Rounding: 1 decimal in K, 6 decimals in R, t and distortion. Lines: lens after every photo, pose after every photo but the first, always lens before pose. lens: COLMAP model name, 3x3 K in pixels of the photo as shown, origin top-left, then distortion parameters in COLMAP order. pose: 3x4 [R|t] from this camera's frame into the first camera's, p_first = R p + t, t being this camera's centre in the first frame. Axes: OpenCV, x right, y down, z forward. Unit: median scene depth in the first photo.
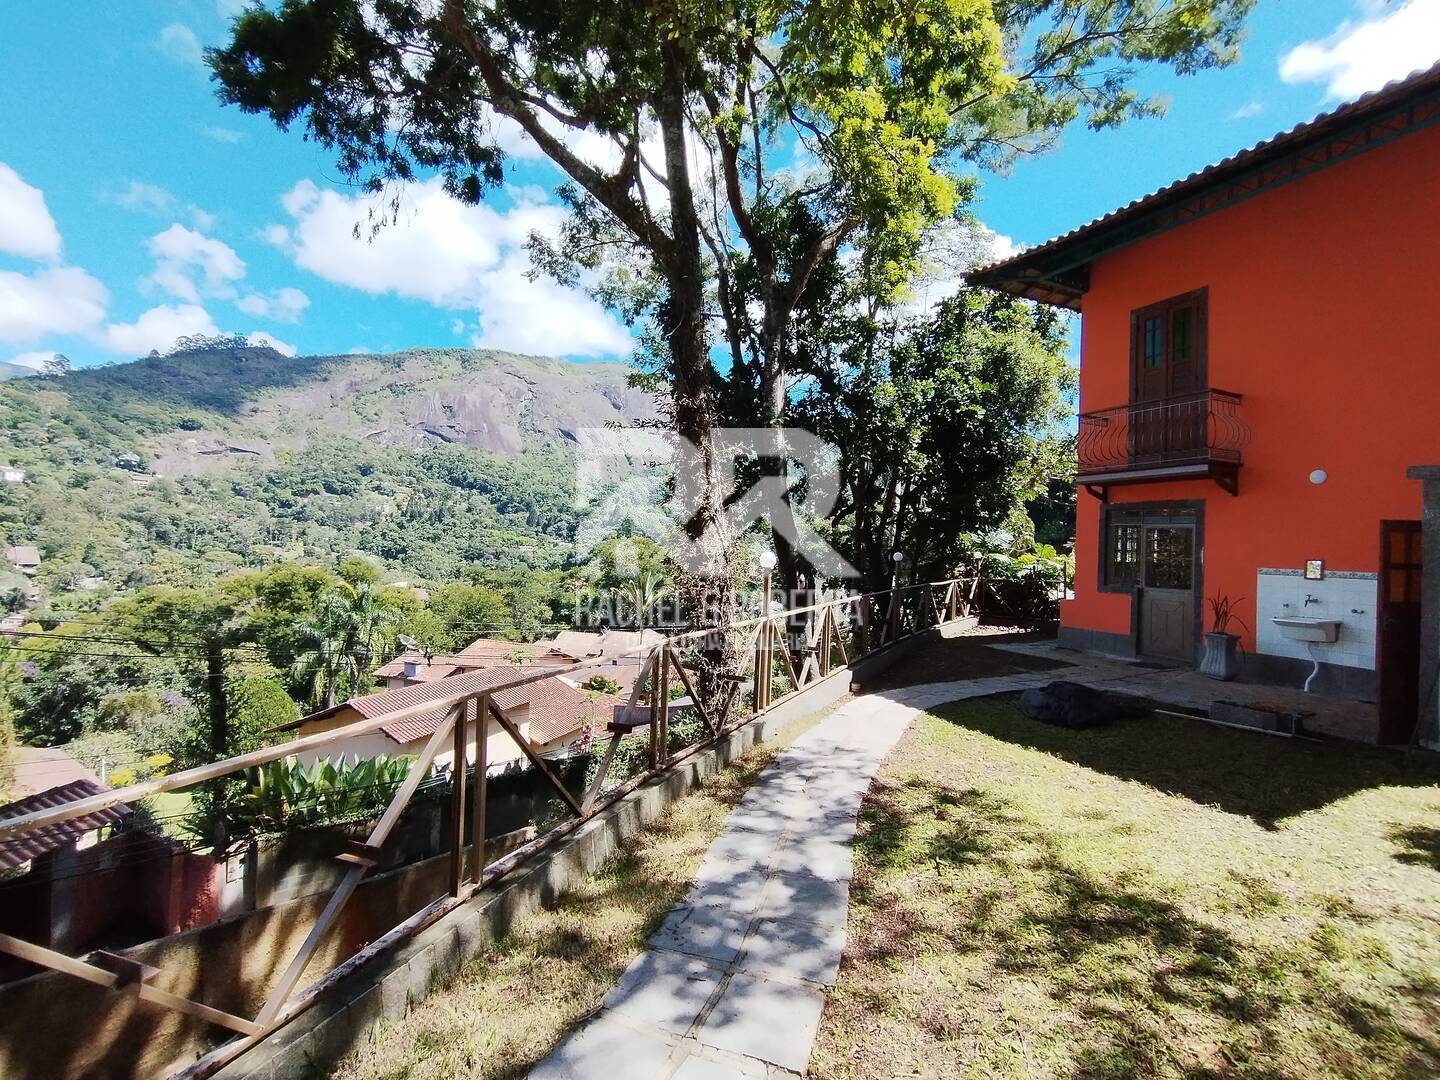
lens RADIAL K [[656.6, 0, 718.2], [0, 656.6, 536.6], [0, 0, 1]] dist [-0.002894, 0.001401]
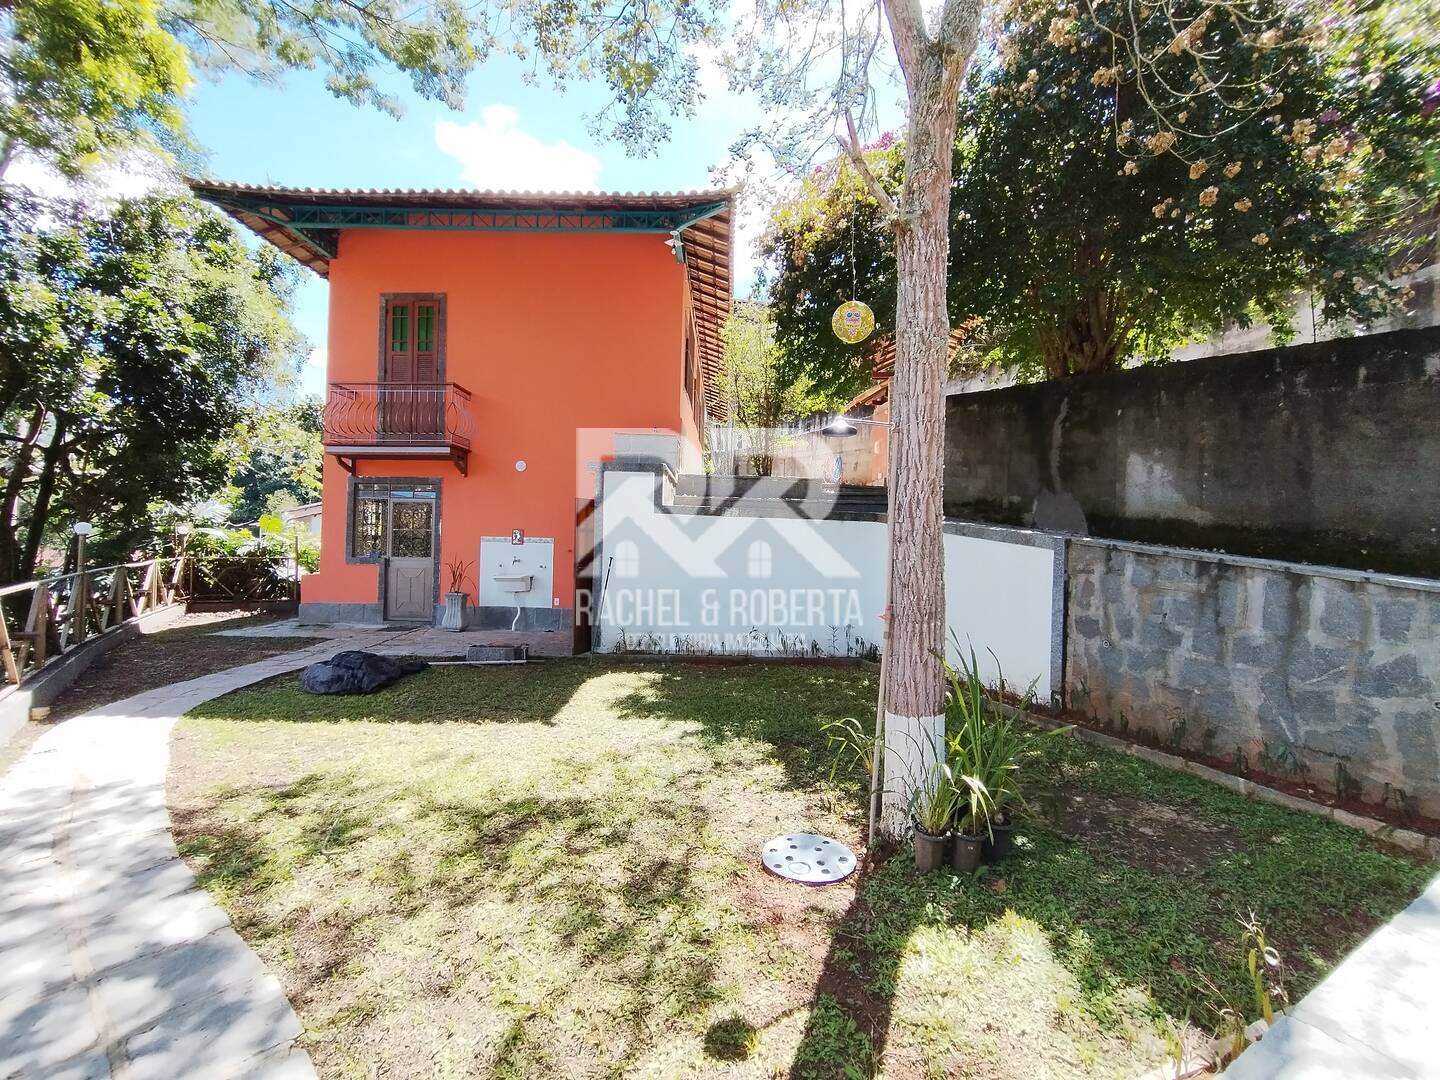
lens RADIAL K [[656.6, 0, 718.2], [0, 656.6, 536.6], [0, 0, 1]] dist [-0.002894, 0.001401]
pose [[0.437710, -0.006671, 0.899091, -0.077651], [-0.018024, 0.999706, 0.016193, 0.016965], [-0.898935, -0.023293, 0.437462, 0.054934]]
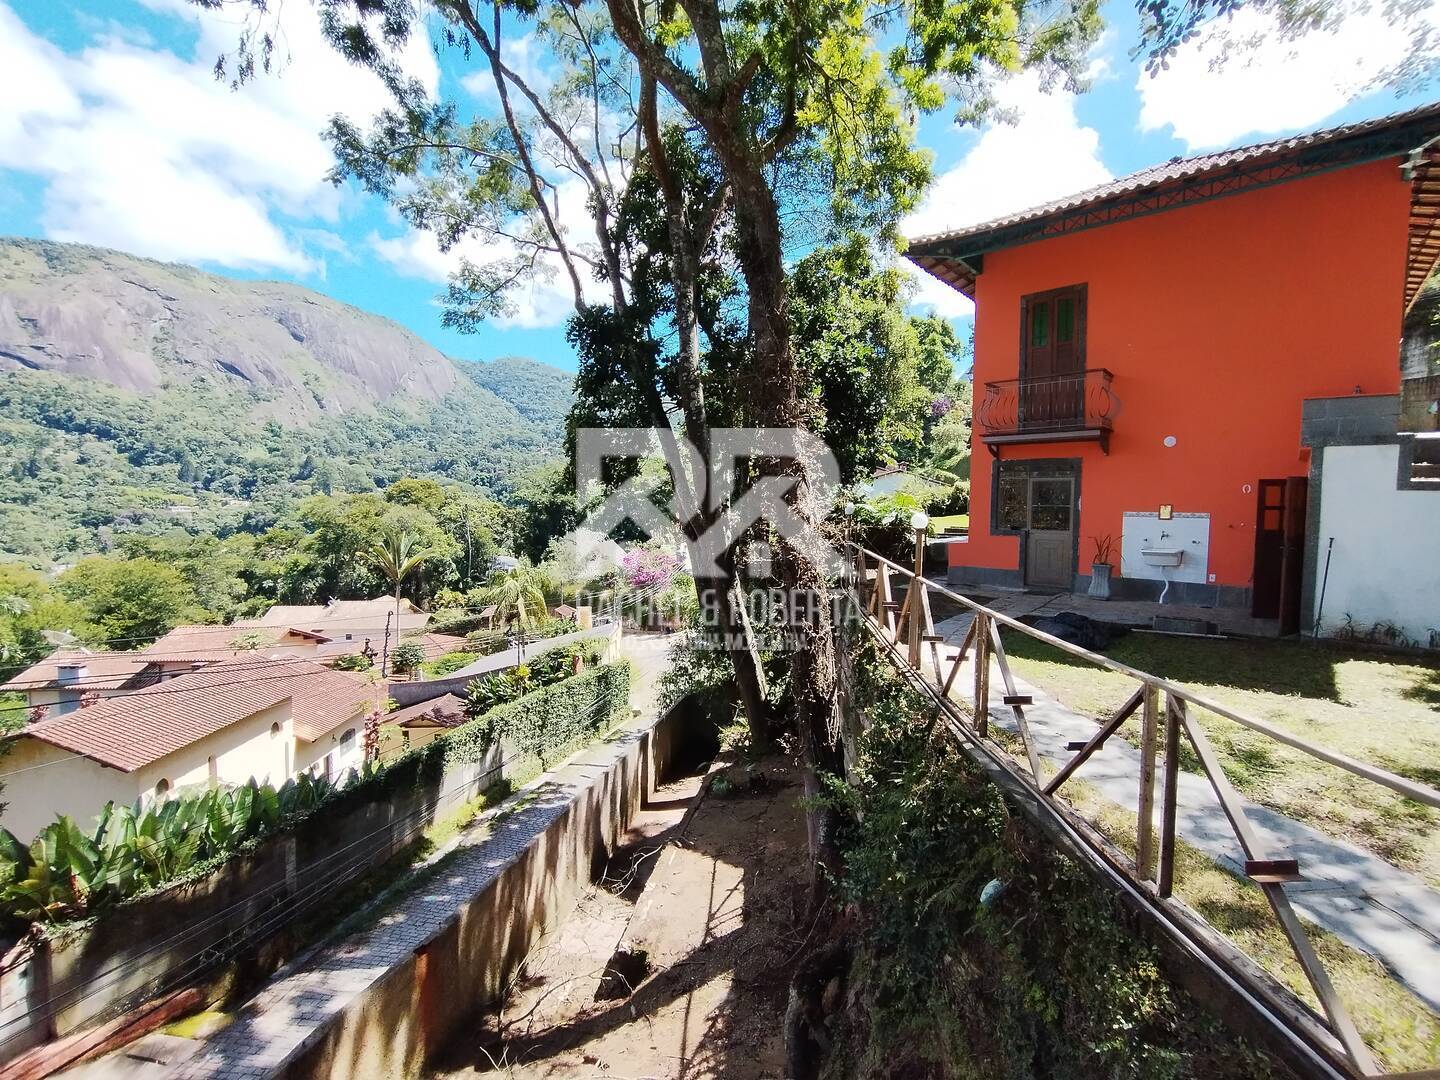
lens RADIAL K [[656.6, 0, 718.2], [0, 656.6, 536.6], [0, 0, 1]] dist [-0.002894, 0.001401]
pose [[0.916876, -0.045070, 0.396620, -0.366761], [0.015513, 0.996878, 0.077418, -0.013925], [-0.398871, -0.064829, 0.914713, 0.117719]]
